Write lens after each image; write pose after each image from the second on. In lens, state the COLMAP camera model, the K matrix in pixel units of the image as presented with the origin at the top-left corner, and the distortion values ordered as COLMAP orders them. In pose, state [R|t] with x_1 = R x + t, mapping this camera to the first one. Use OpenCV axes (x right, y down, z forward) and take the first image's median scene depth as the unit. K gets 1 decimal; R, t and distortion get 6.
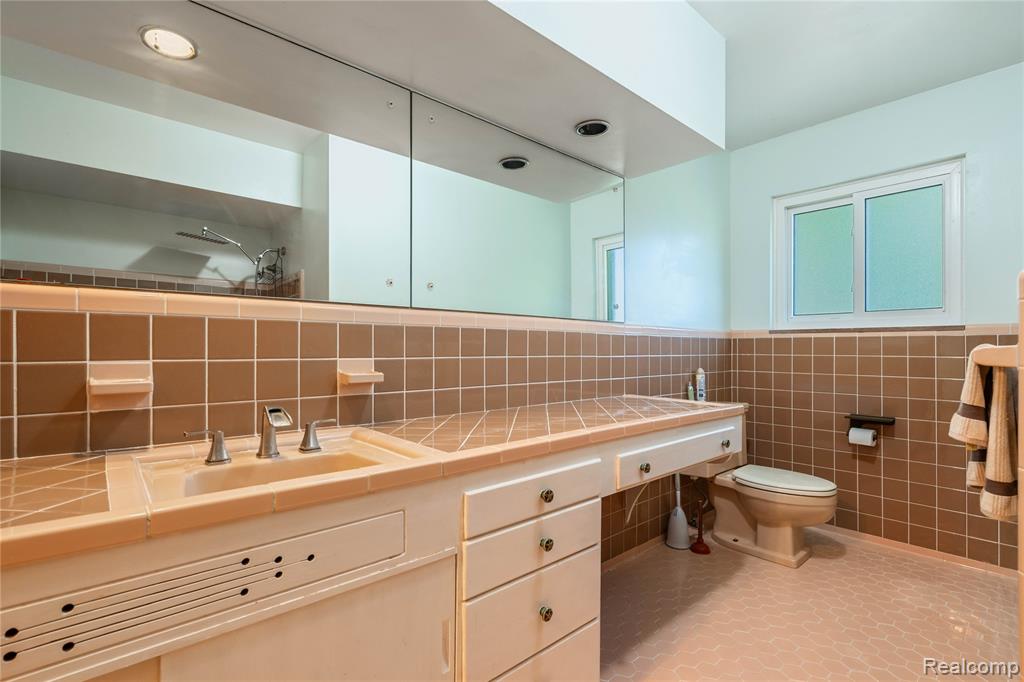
lens RADIAL K [[475.6, 0, 512.1], [0, 475.6, 345.4], [0, 0, 1]] dist [0.000155, 0.000333]
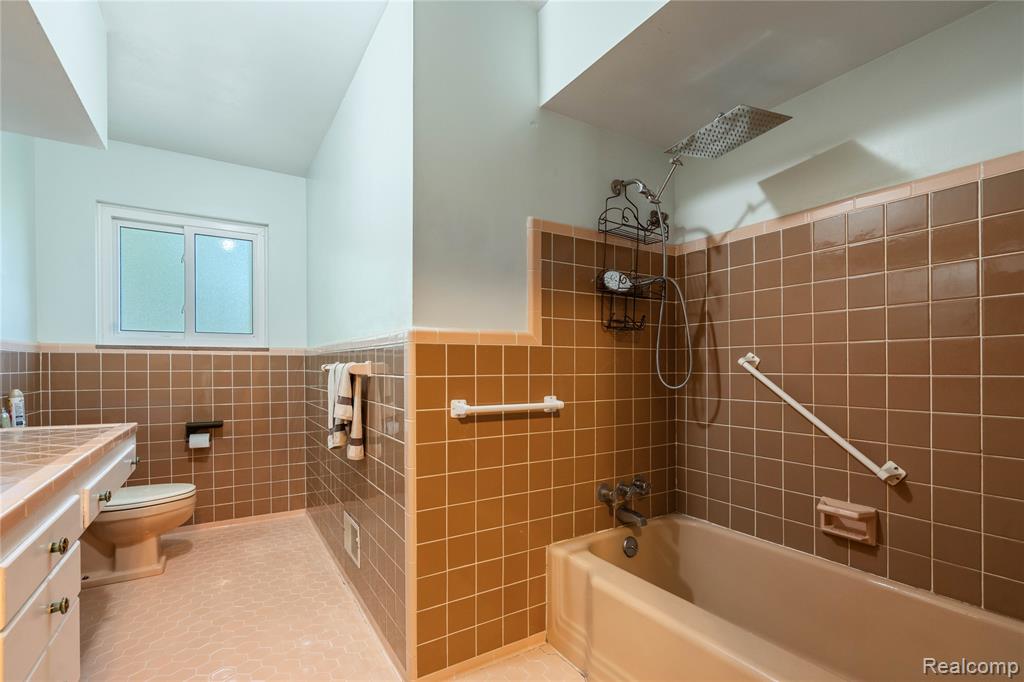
lens RADIAL K [[473.8, 0, 517.2], [0, 473.8, 368.8], [0, 0, 1]] dist [-0.001479, -0.000010]
pose [[0.163309, -0.008504, 0.986538, -0.285090], [-0.005120, 0.999942, 0.009467, 0.002172], [-0.986562, -0.006597, 0.163256, 0.053924]]
